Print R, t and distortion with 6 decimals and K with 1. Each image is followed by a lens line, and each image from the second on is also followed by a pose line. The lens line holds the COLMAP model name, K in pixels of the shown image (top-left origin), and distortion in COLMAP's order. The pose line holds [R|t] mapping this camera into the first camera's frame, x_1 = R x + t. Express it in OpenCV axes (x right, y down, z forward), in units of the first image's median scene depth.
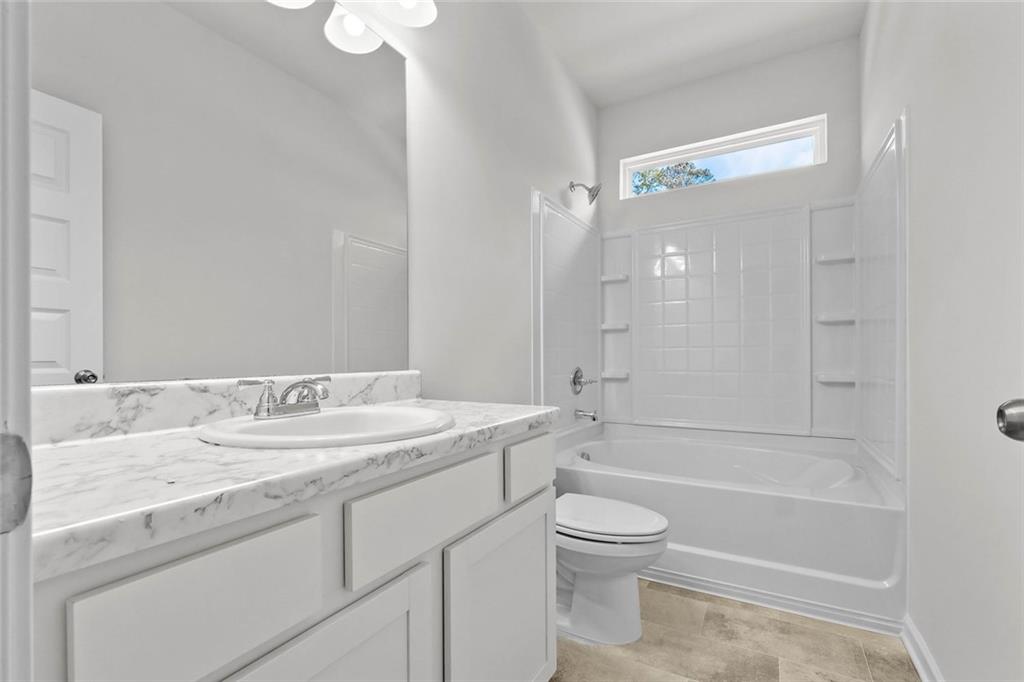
lens RADIAL K [[455.5, 0, 511.5], [0, 455.5, 357.2], [0, 0, 1]] dist [-0.000107, -0.000455]
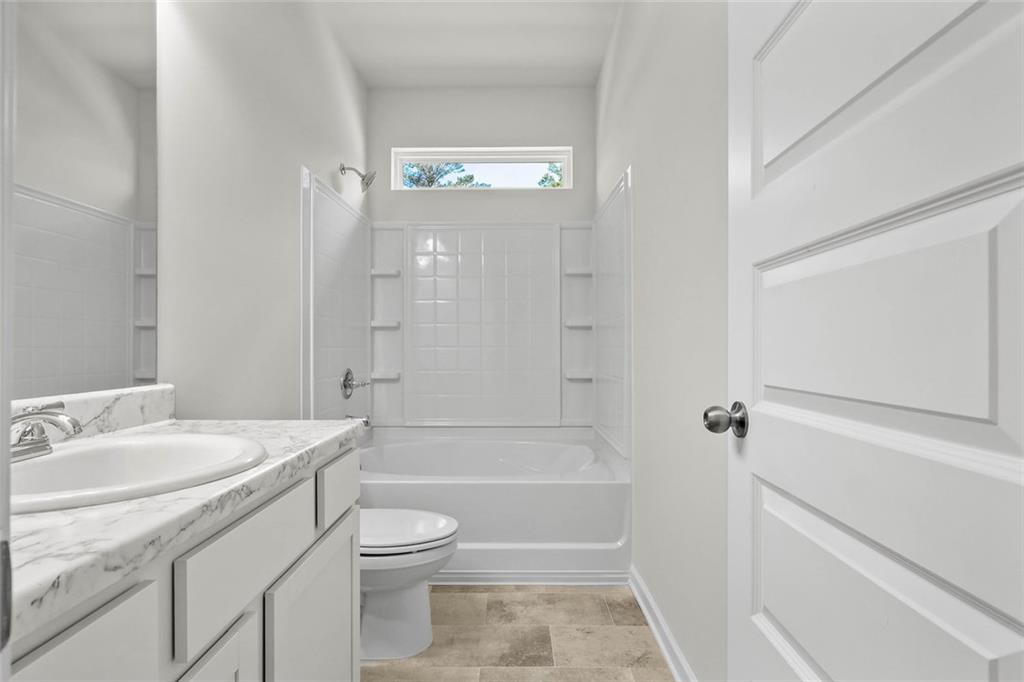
lens RADIAL K [[500.3, 0, 510.1], [0, 500.3, 343.7], [0, 0, 1]] dist [-0.000252, -0.000695]
pose [[0.872826, 0.008552, 0.487956, -0.111930], [-0.003370, 0.999928, -0.011497, -0.032817], [-0.488019, 0.008391, 0.872792, -0.053746]]
